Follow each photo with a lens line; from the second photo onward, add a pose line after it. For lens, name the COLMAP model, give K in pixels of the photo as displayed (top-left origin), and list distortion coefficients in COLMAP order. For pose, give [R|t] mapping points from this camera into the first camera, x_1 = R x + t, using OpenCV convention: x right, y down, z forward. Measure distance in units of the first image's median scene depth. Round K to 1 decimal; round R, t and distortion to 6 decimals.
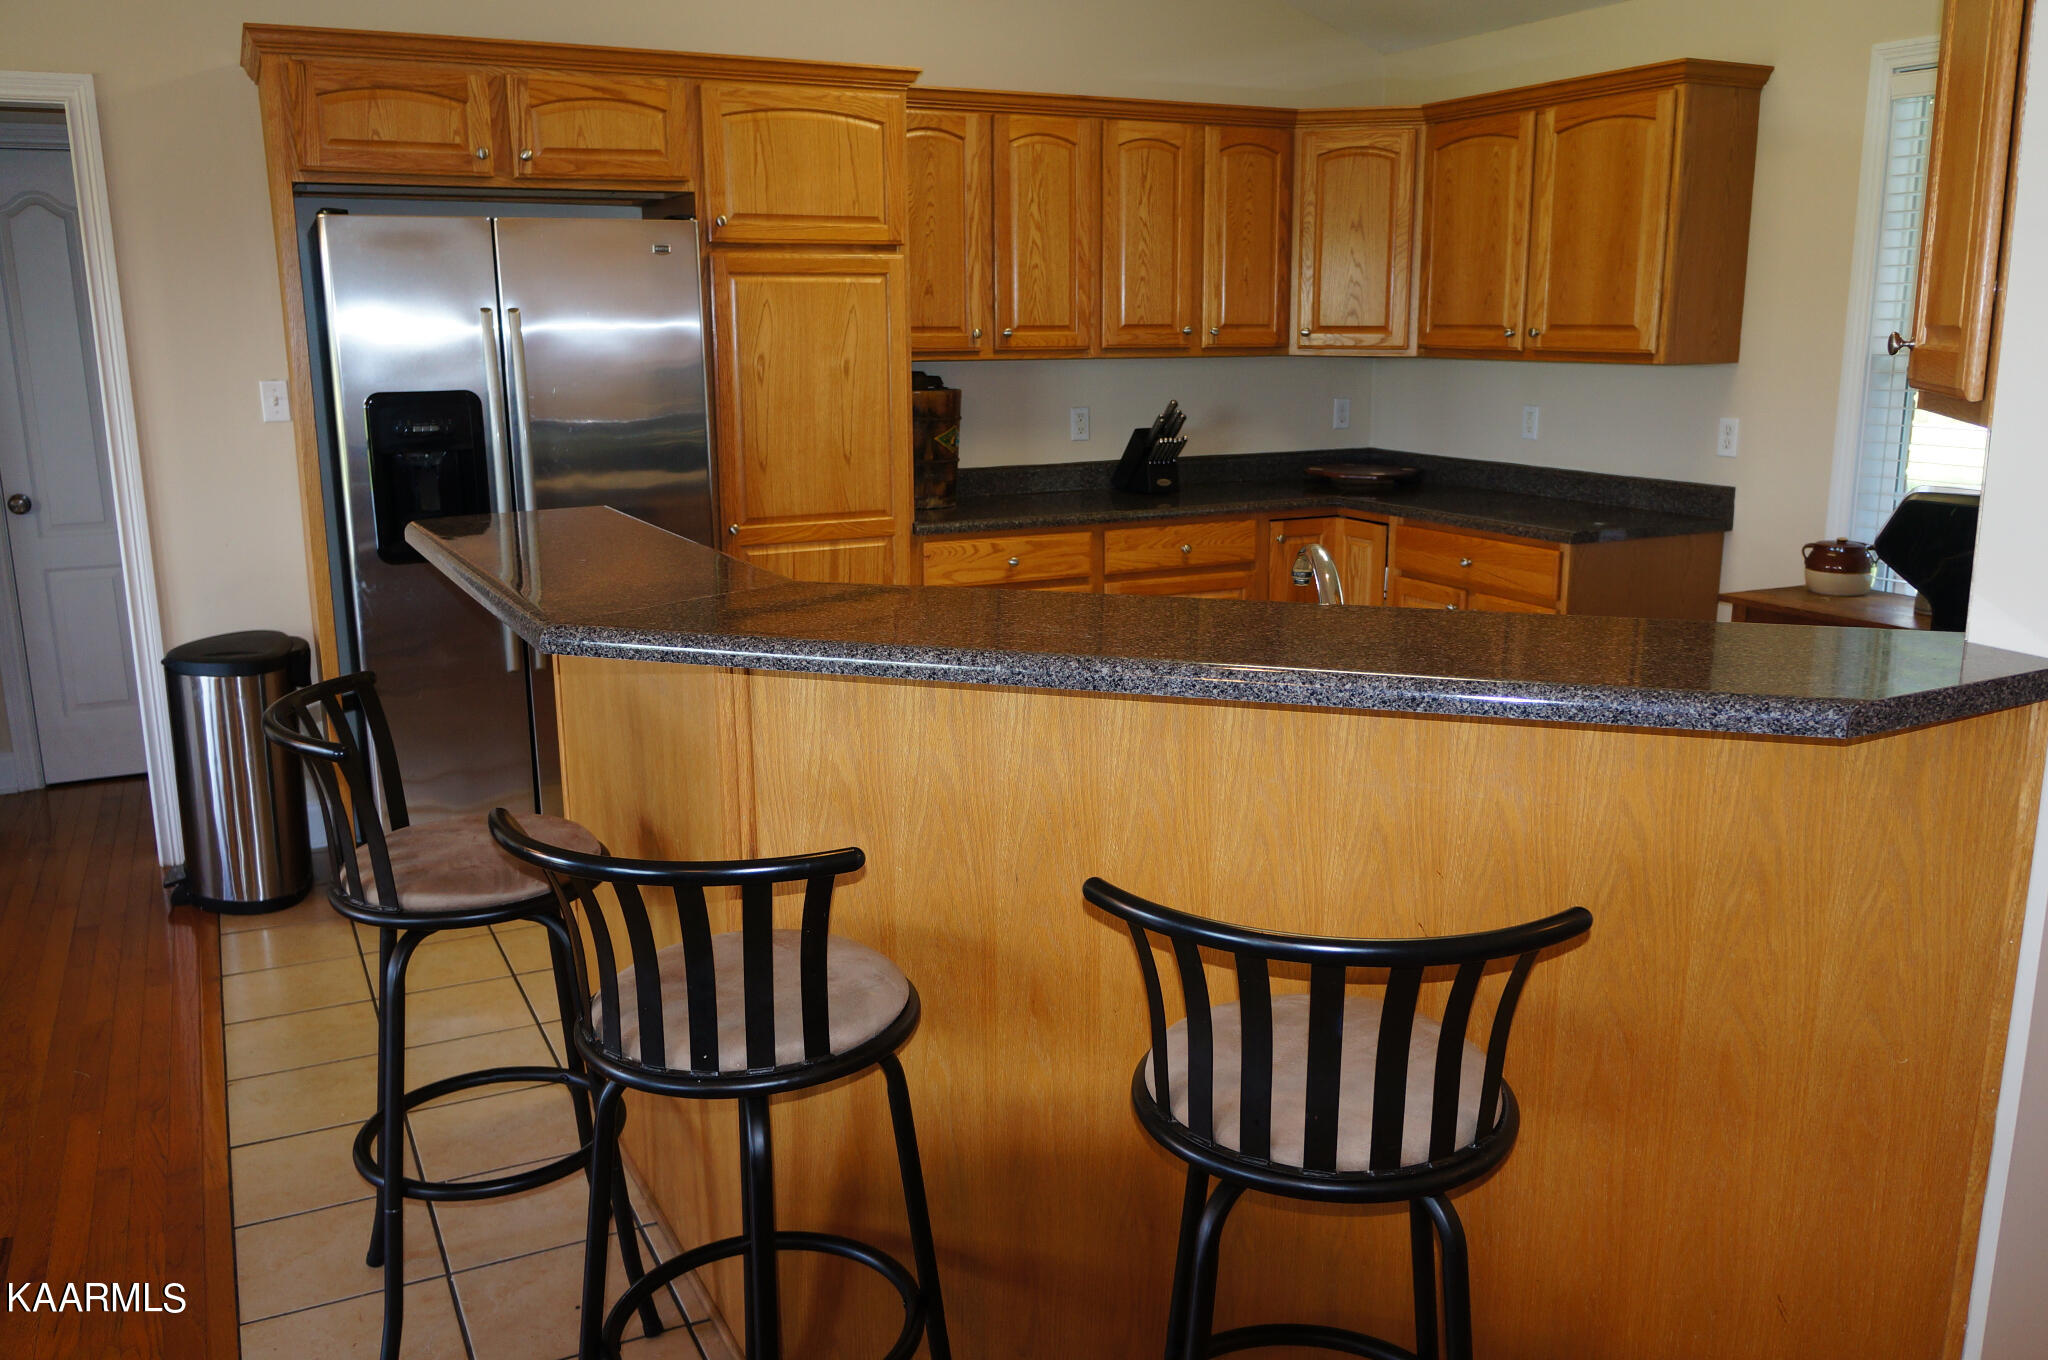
lens RADIAL K [[1671.9, 0, 1035.7], [0, 1671.9, 668.2], [0, 0, 1]] dist [0.008879, 0.001298]
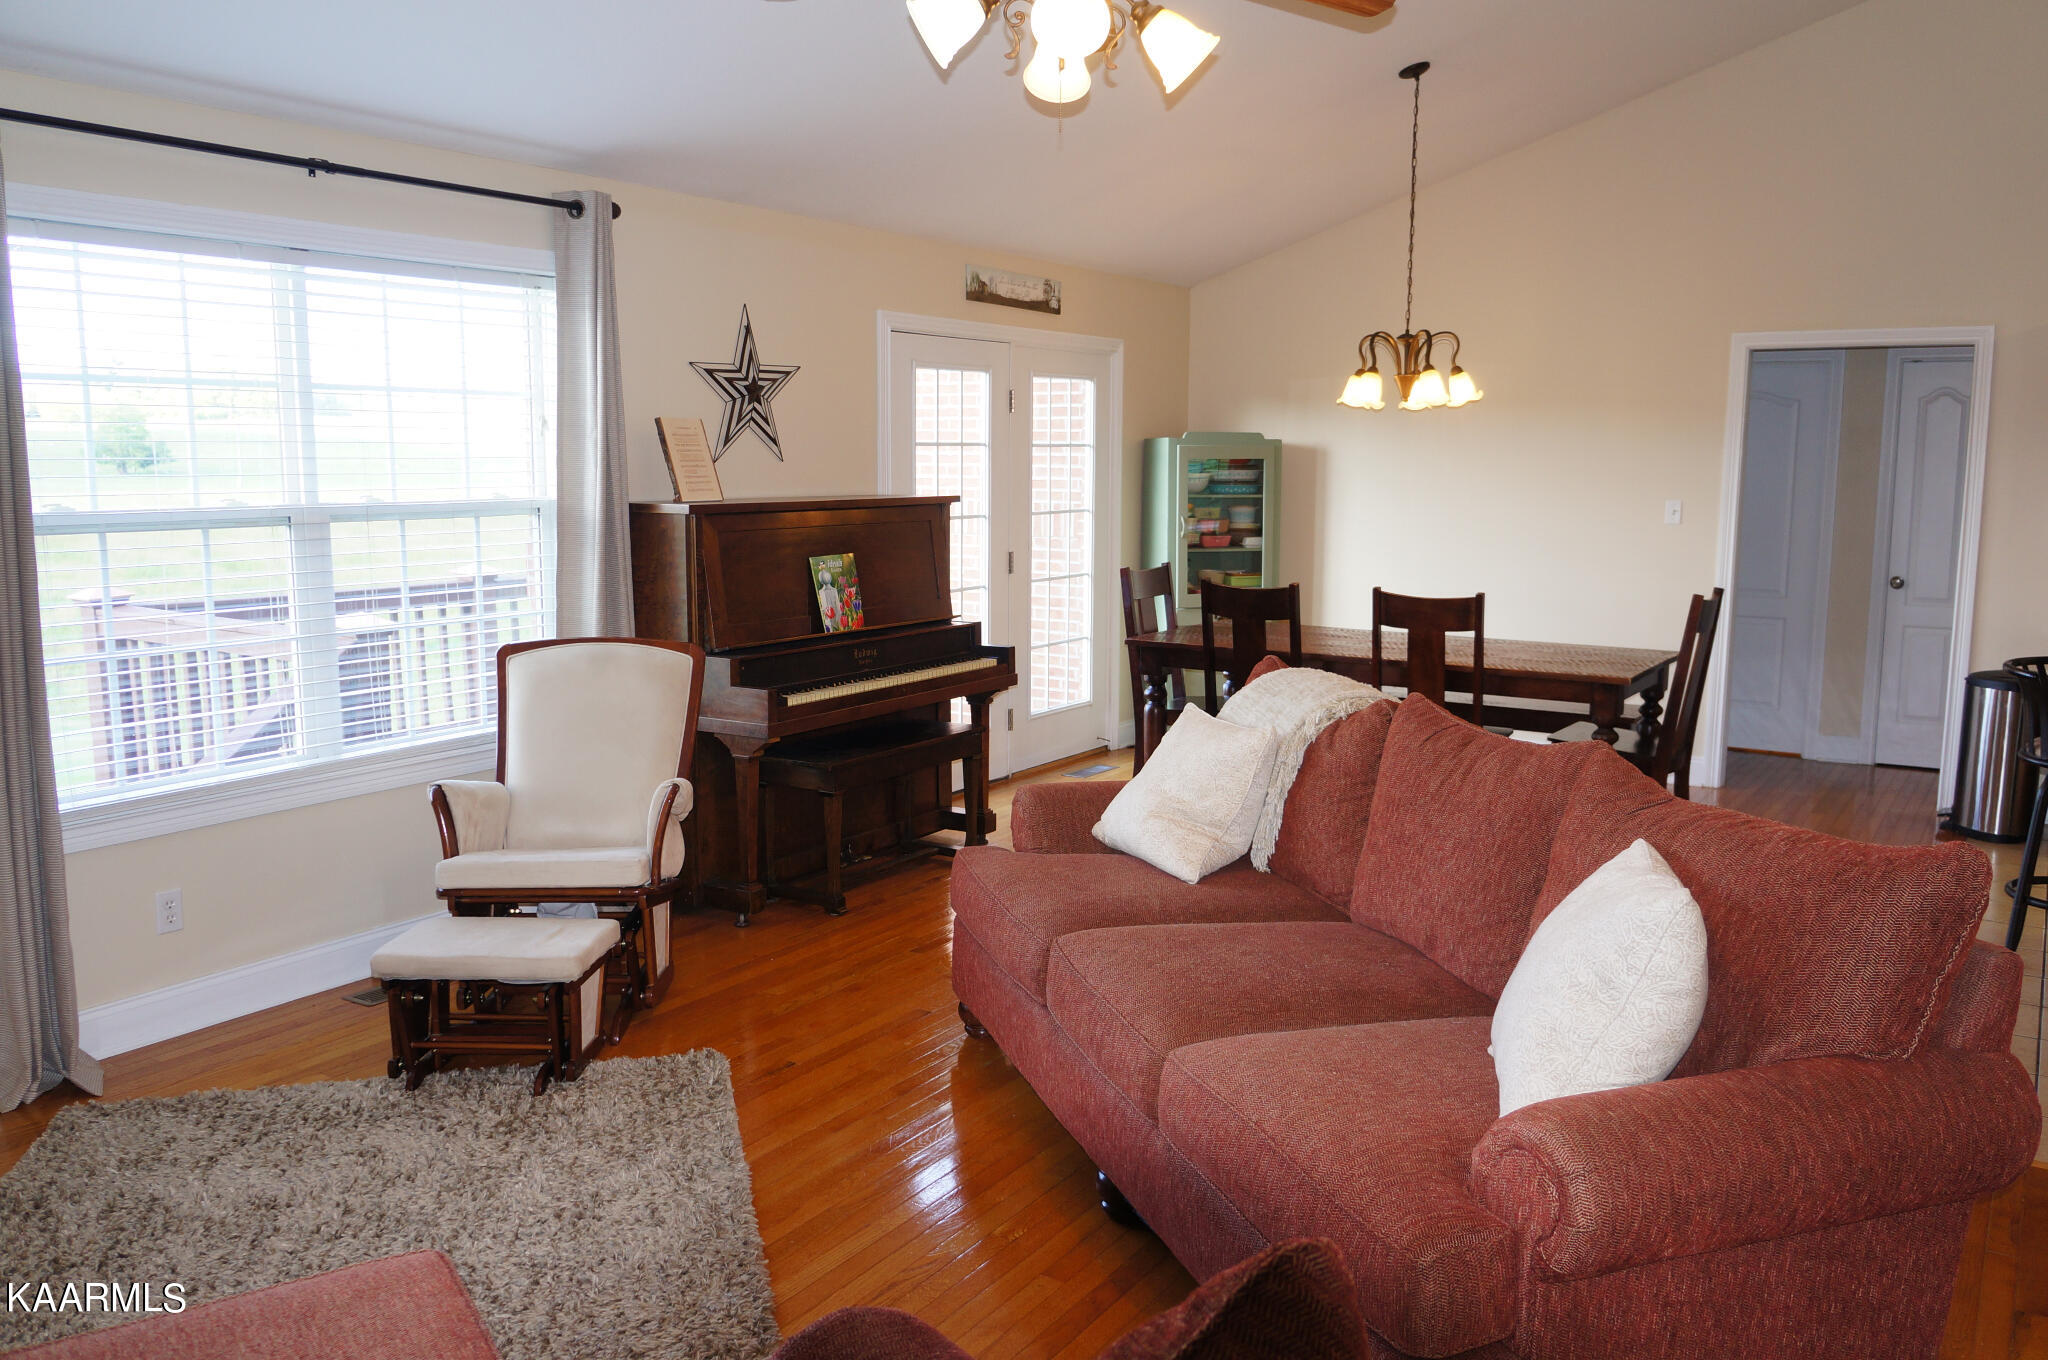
lens RADIAL K [[1671.9, 0, 1035.7], [0, 1671.9, 686.9], [0, 0, 1]] dist [0.008879, 0.001298]
pose [[0.532413, 0.127329, -0.836854, 0.348884], [-0.188458, 0.981639, 0.029460, 0.122897], [0.825239, 0.142027, 0.546633, -0.609726]]
